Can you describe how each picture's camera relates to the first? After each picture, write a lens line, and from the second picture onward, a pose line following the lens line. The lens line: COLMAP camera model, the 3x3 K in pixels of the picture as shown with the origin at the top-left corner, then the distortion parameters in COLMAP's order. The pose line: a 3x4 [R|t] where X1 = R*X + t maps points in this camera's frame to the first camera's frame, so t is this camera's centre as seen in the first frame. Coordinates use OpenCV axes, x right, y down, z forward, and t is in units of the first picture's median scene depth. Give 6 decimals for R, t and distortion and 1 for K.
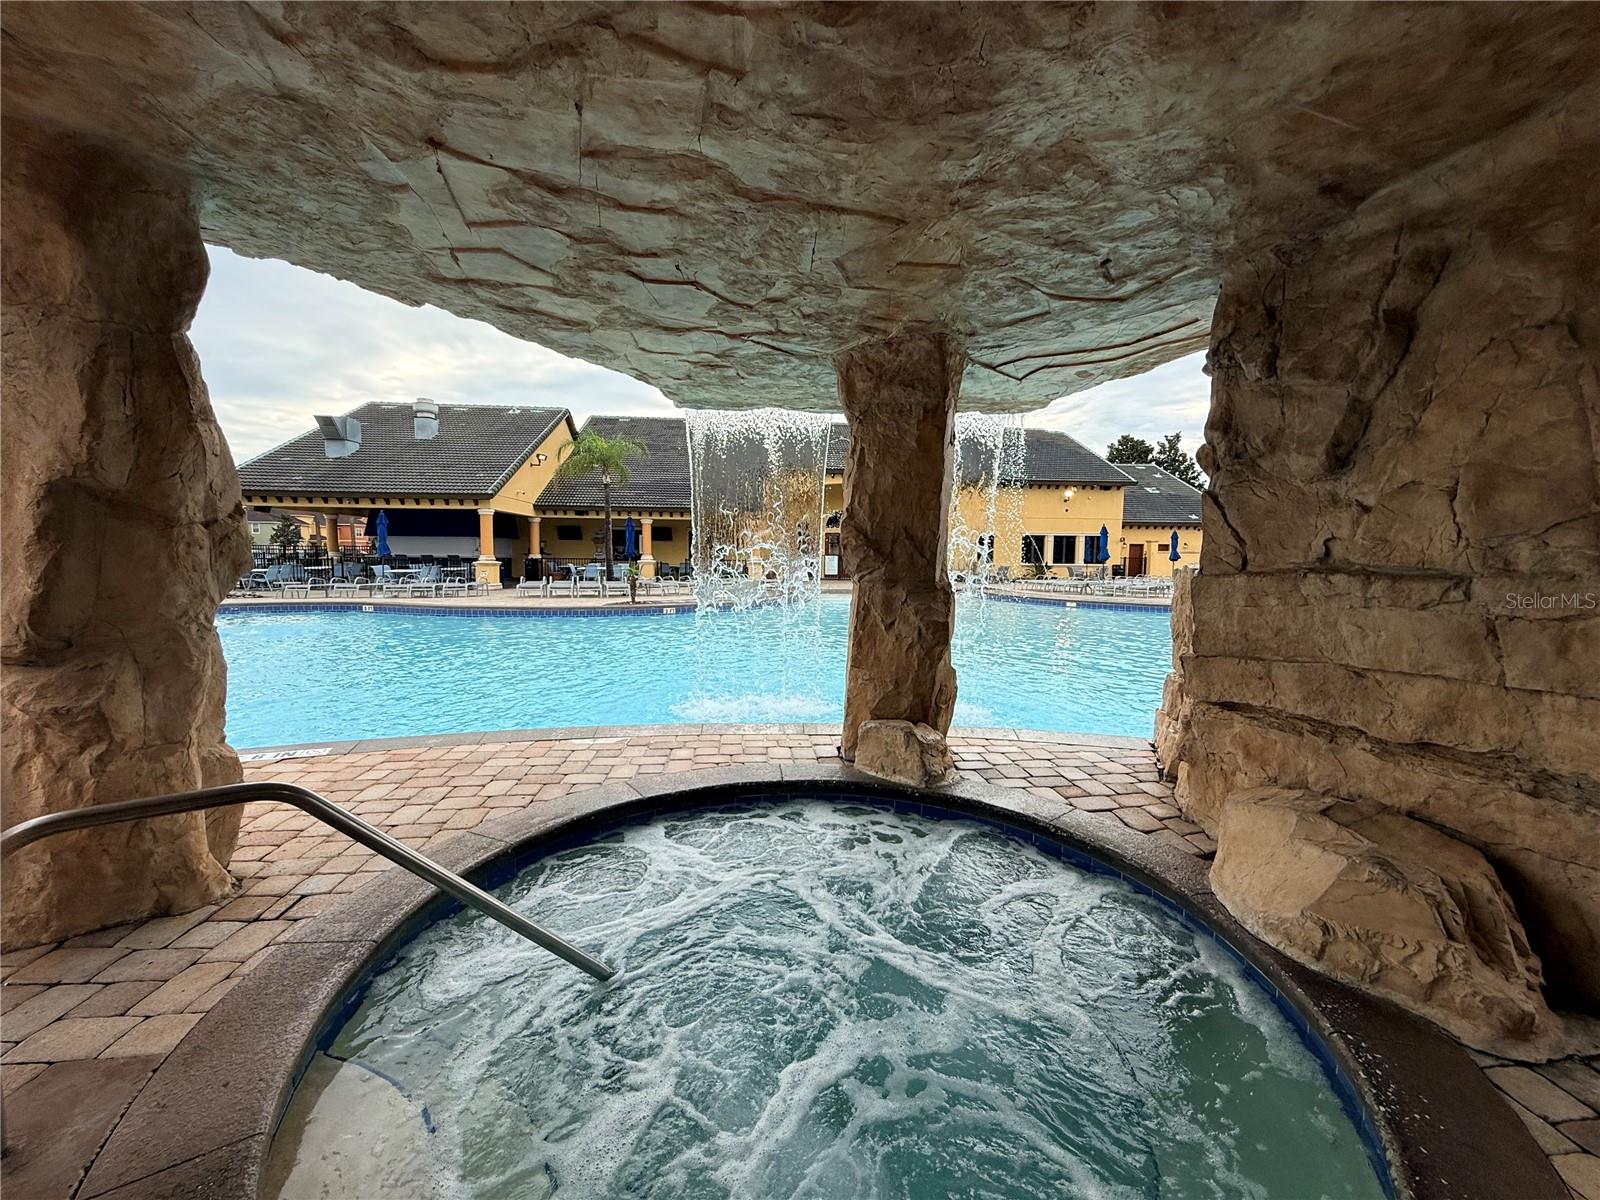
lens RADIAL K [[637.0, 0, 800.0], [0, 637.0, 600.0], [0, 0, 1]] dist [-0.000133, -0.000103]
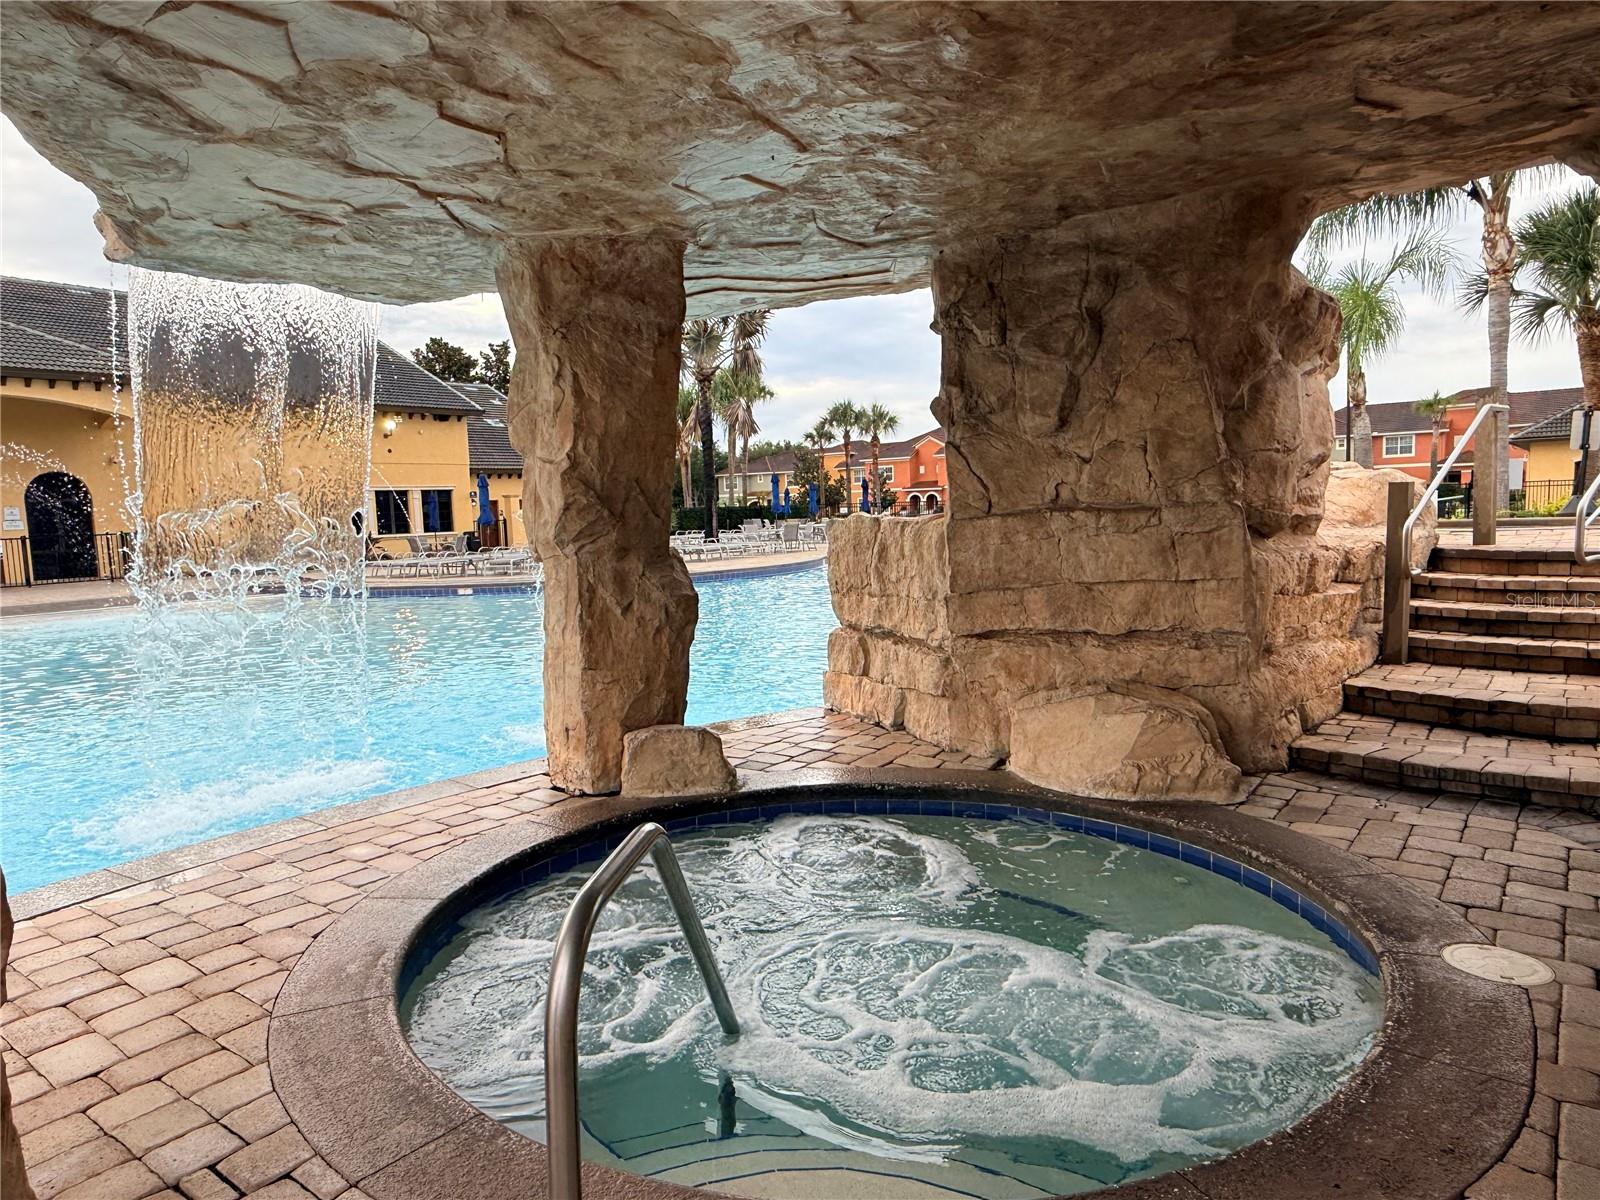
lens RADIAL K [[1027.3, 0, 790.8], [0, 1027.3, 607.2], [0, 0, 1]] dist [0.000034, -0.000368]
pose [[0.680845, -0.103731, 0.725045, -0.897738], [0.094816, 0.994073, 0.053185, -0.011194], [-0.726265, 0.032536, 0.686645, 0.009889]]
